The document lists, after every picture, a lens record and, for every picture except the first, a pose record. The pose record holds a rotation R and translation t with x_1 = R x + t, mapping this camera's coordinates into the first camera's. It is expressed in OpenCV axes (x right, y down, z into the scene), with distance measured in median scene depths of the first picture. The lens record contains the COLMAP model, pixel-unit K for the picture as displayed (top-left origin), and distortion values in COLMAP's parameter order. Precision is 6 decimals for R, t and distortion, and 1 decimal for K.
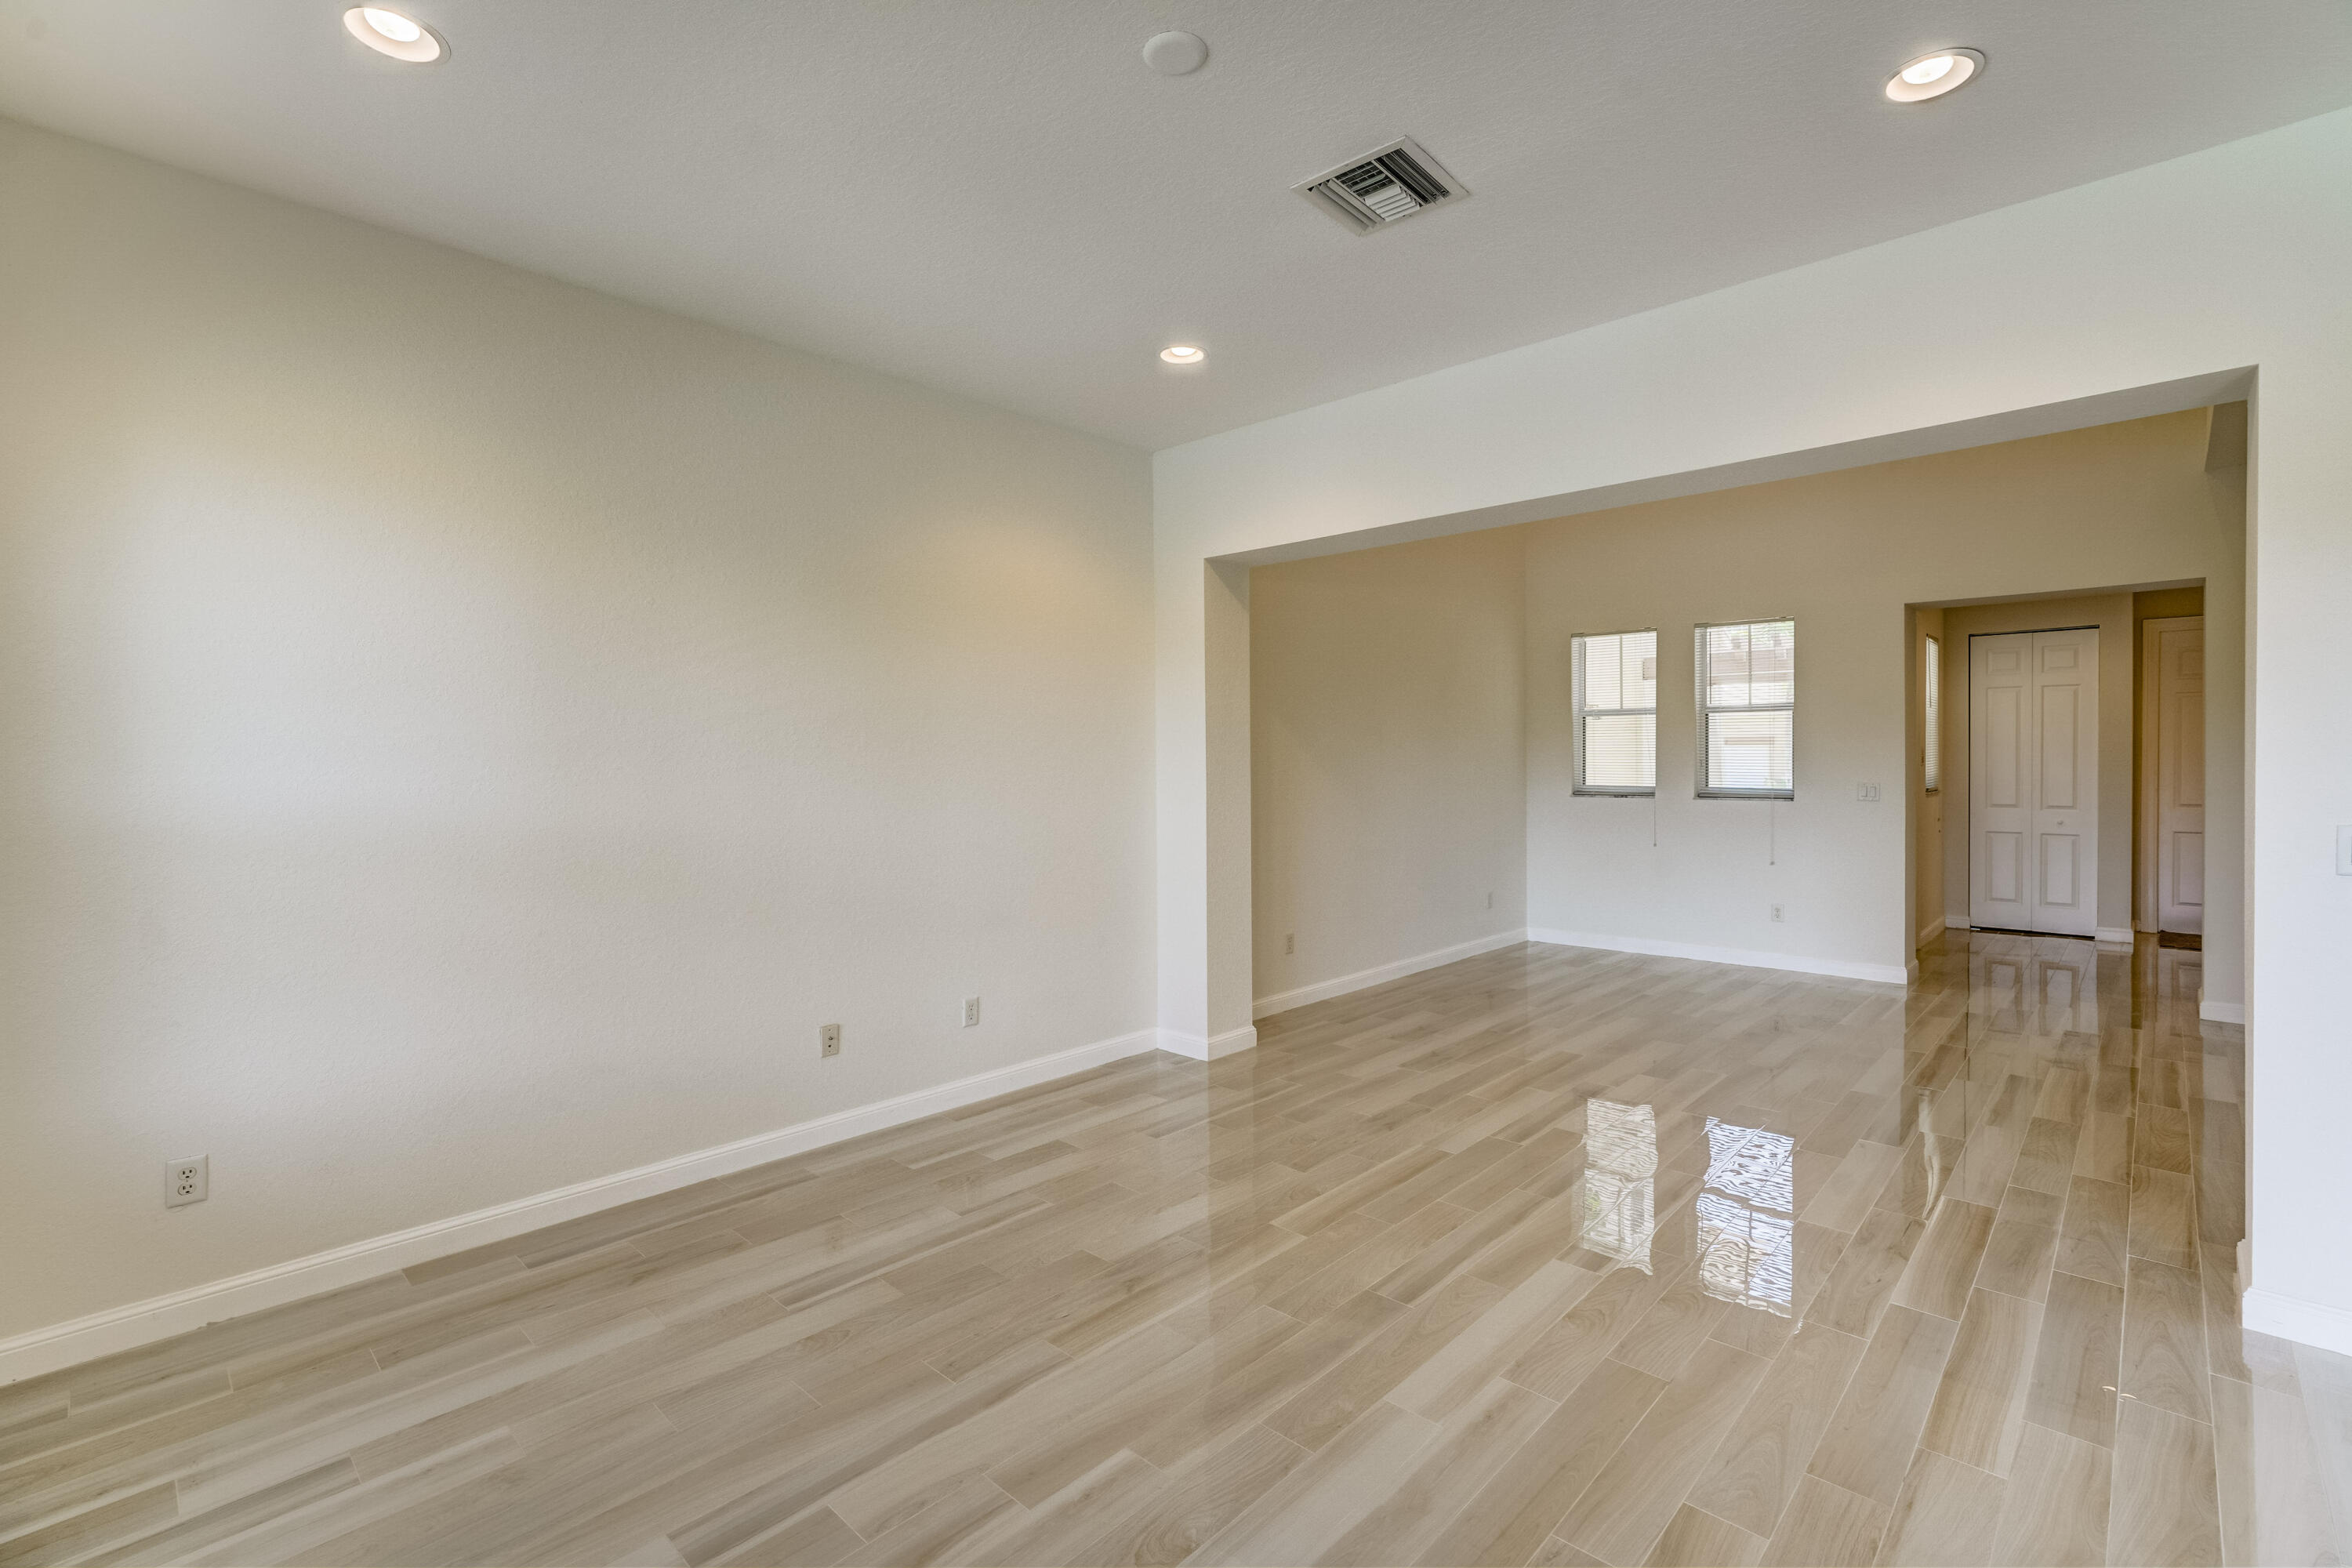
lens RADIAL K [[1047.8, 0, 1176.6], [0, 1047.8, 776.9], [0, 0, 1]] dist [-0.011226, 0.005964]
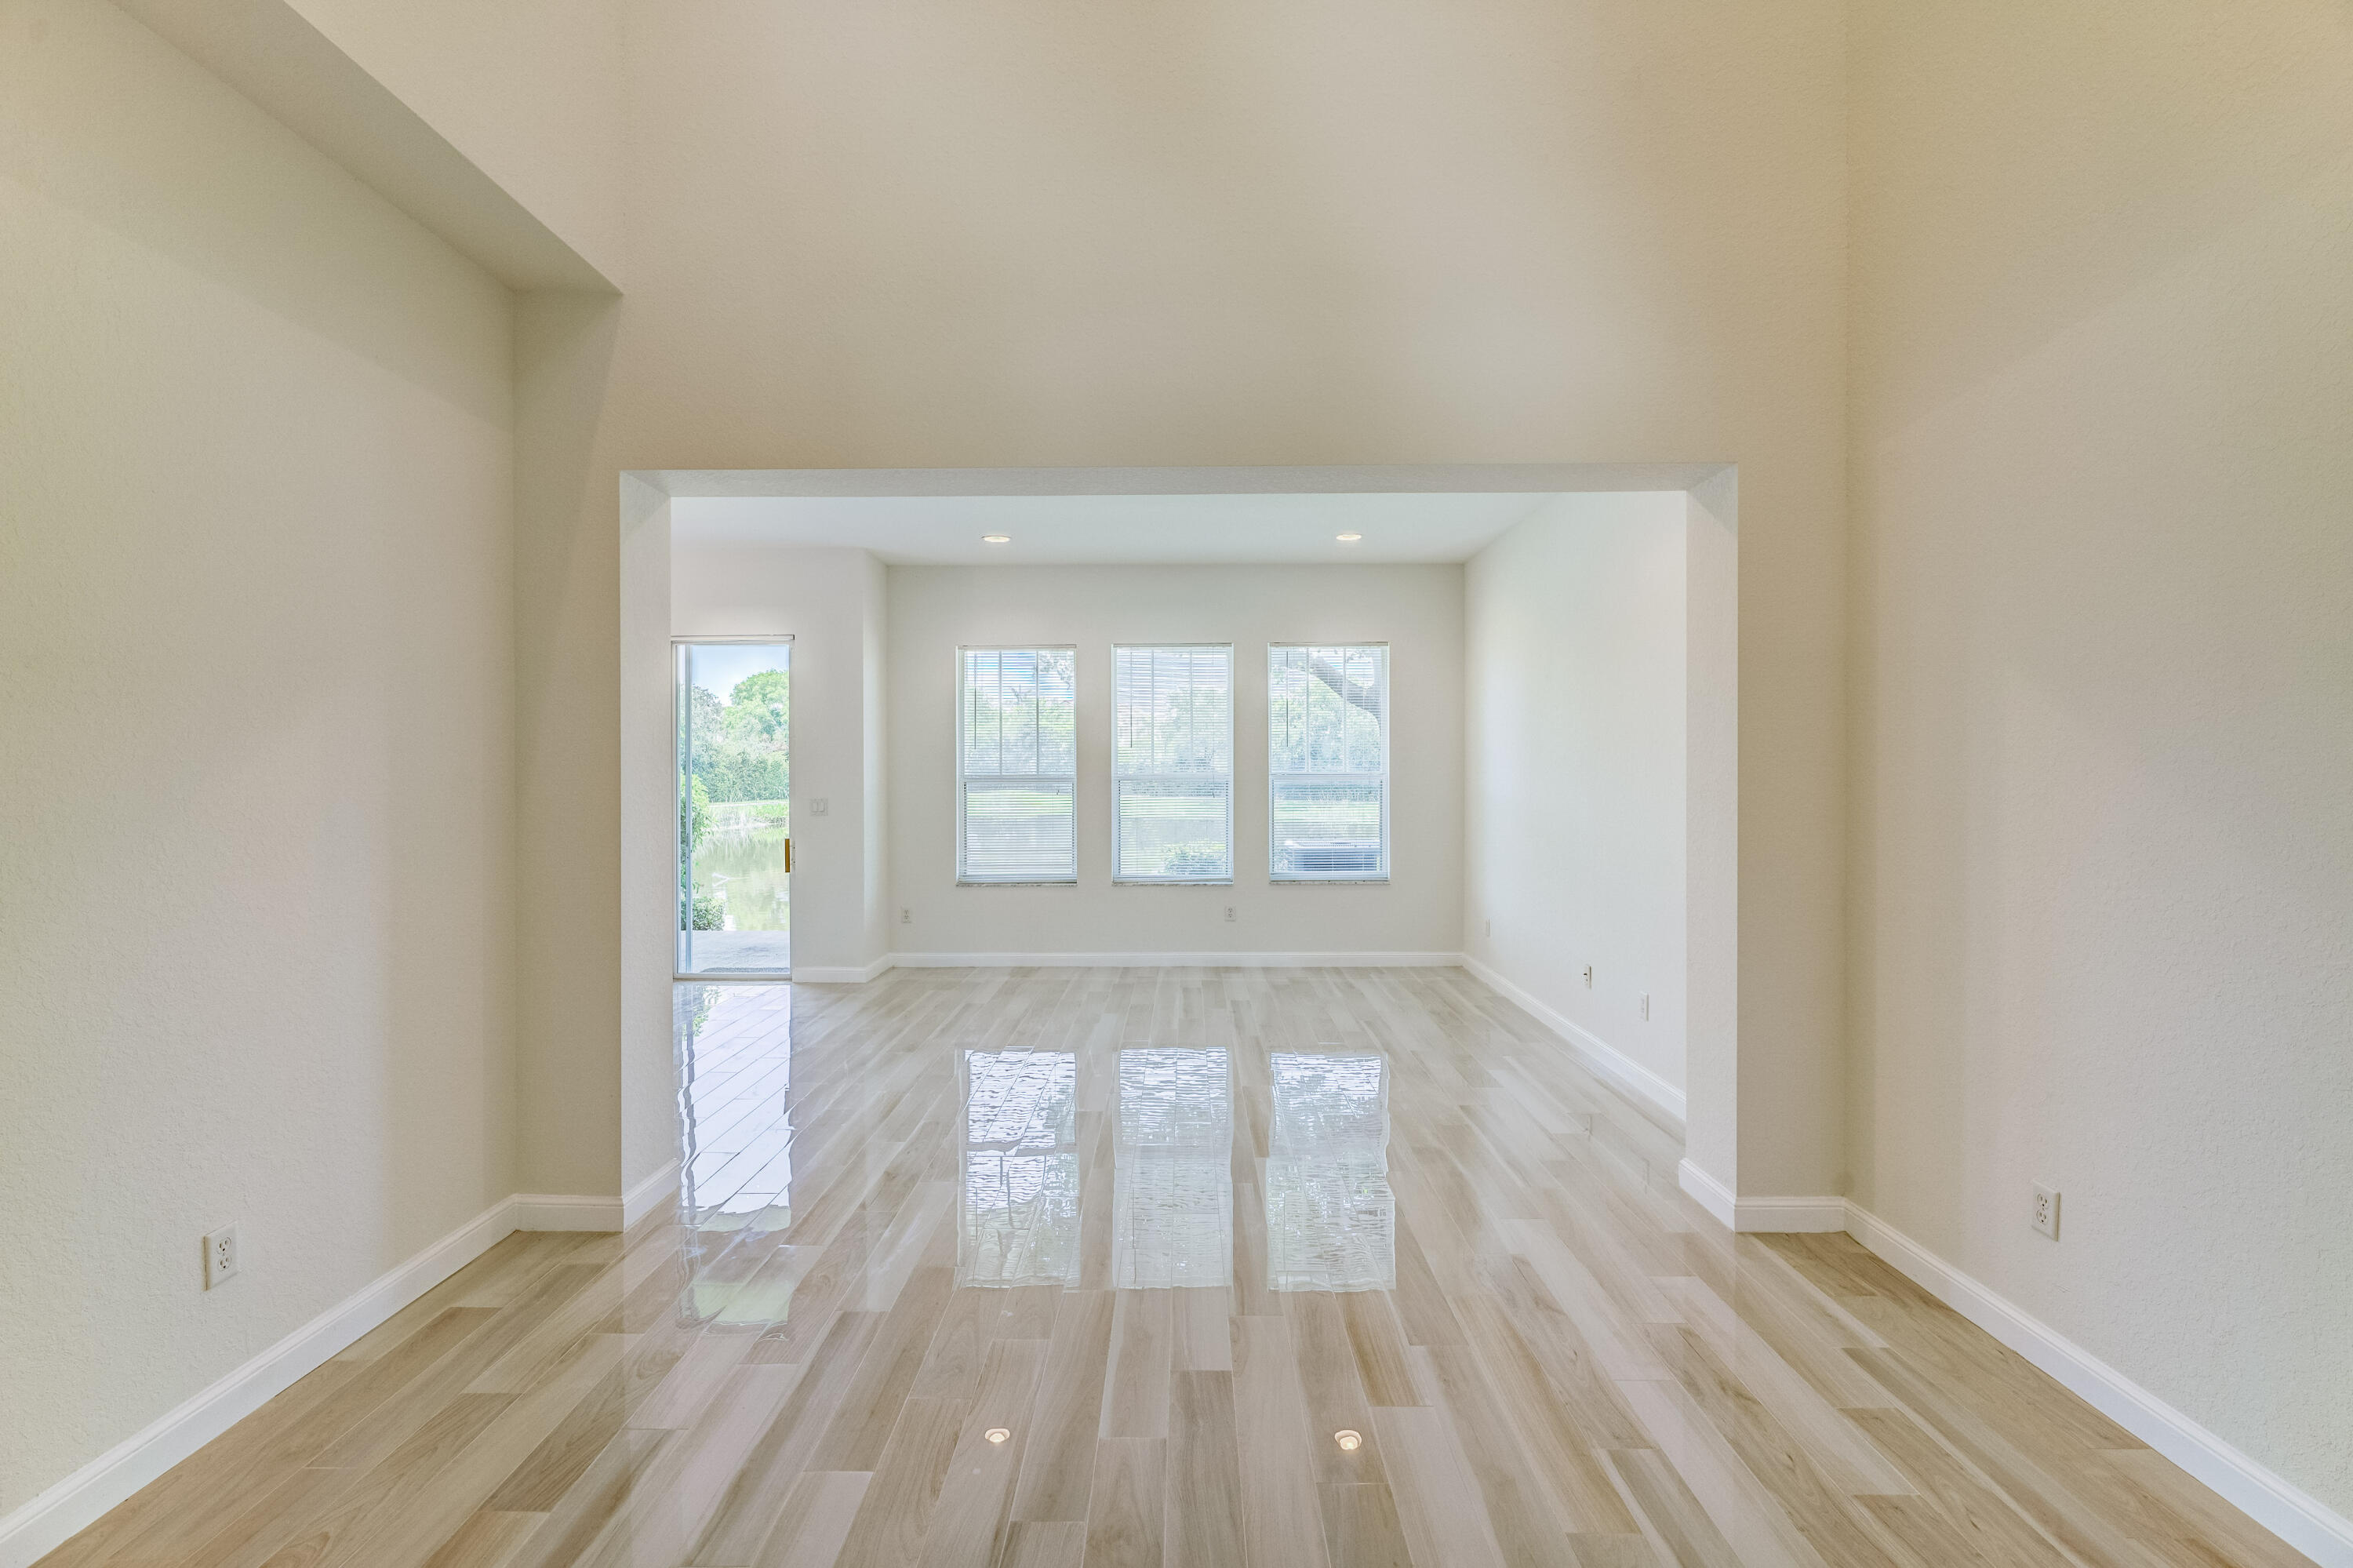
lens RADIAL K [[1048.3, 0, 1177.1], [0, 1048.3, 776.9], [0, 0, 1]] dist [-0.011226, 0.005964]
pose [[-0.731222, 0.016117, -0.681949, 0.639033], [-0.000923, 0.999697, 0.024616, -0.023758], [0.682139, 0.018629, -0.730986, 1.062768]]
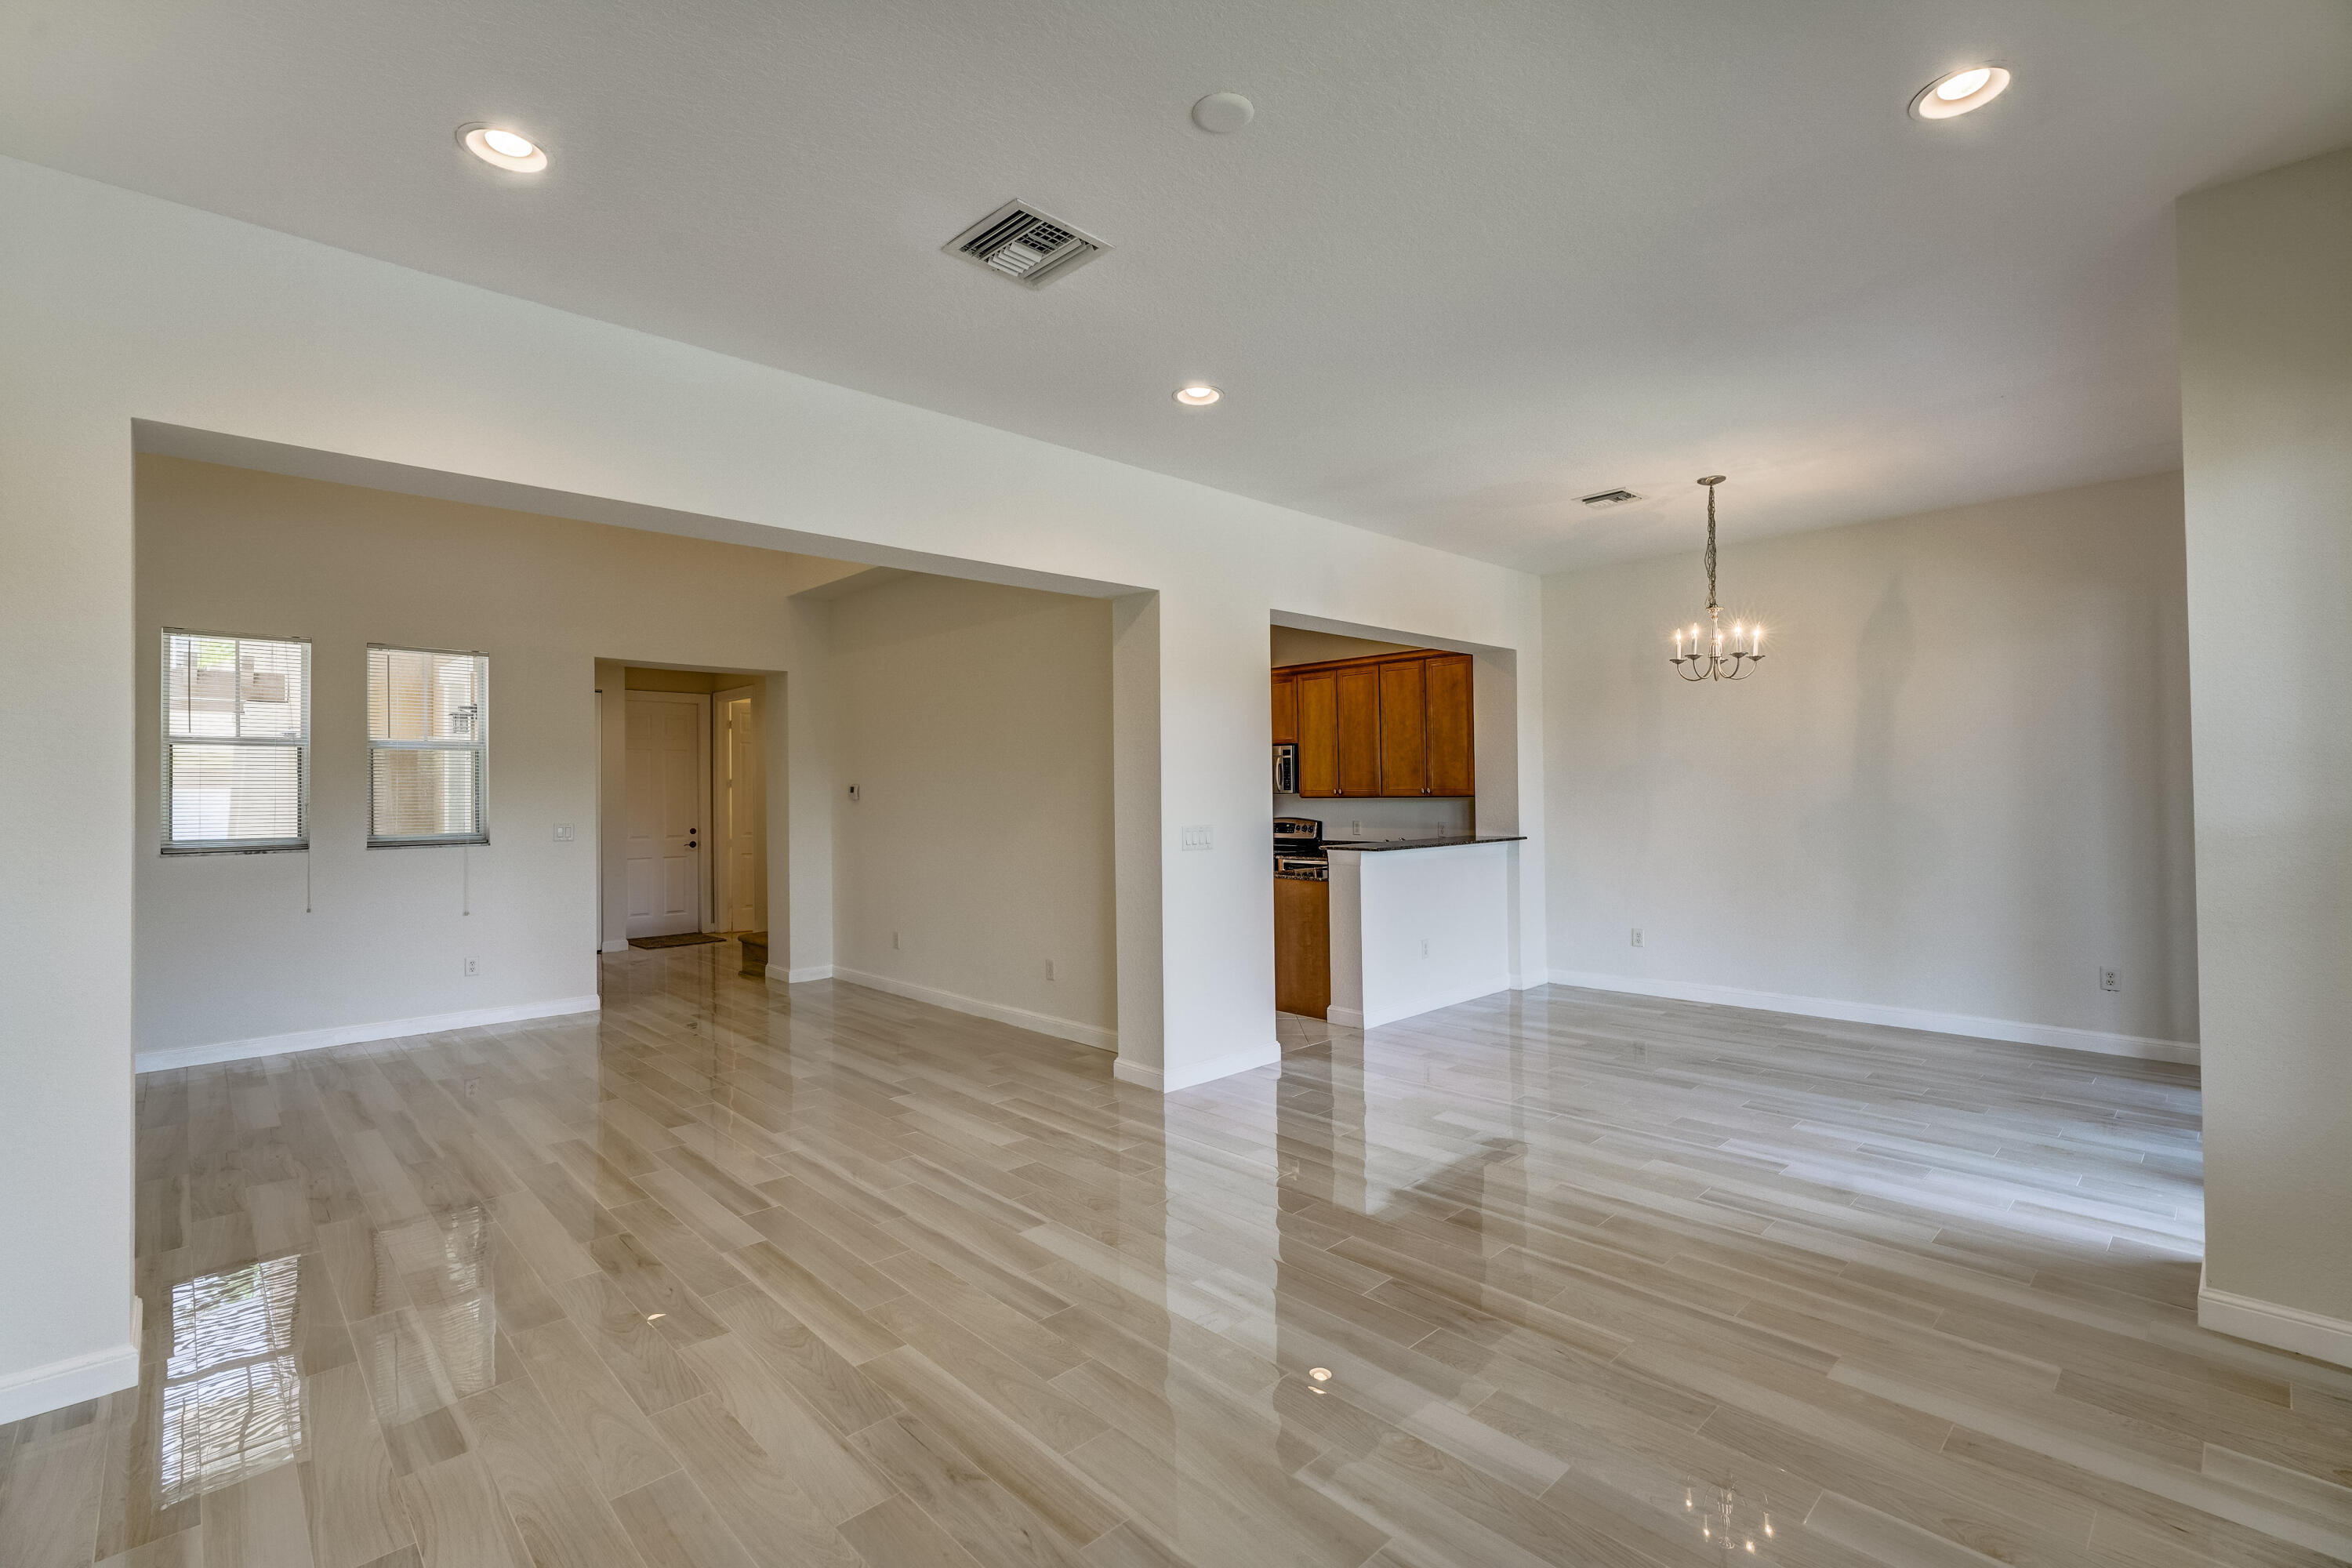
lens RADIAL K [[1047.8, 0, 1176.6], [0, 1047.8, 776.9], [0, 0, 1]] dist [-0.011226, 0.005964]
pose [[0.041601, 0.020826, 0.998917, -0.387975], [0.024294, 0.999466, -0.021849, -0.003930], [-0.998839, 0.025176, 0.041072, 0.380431]]
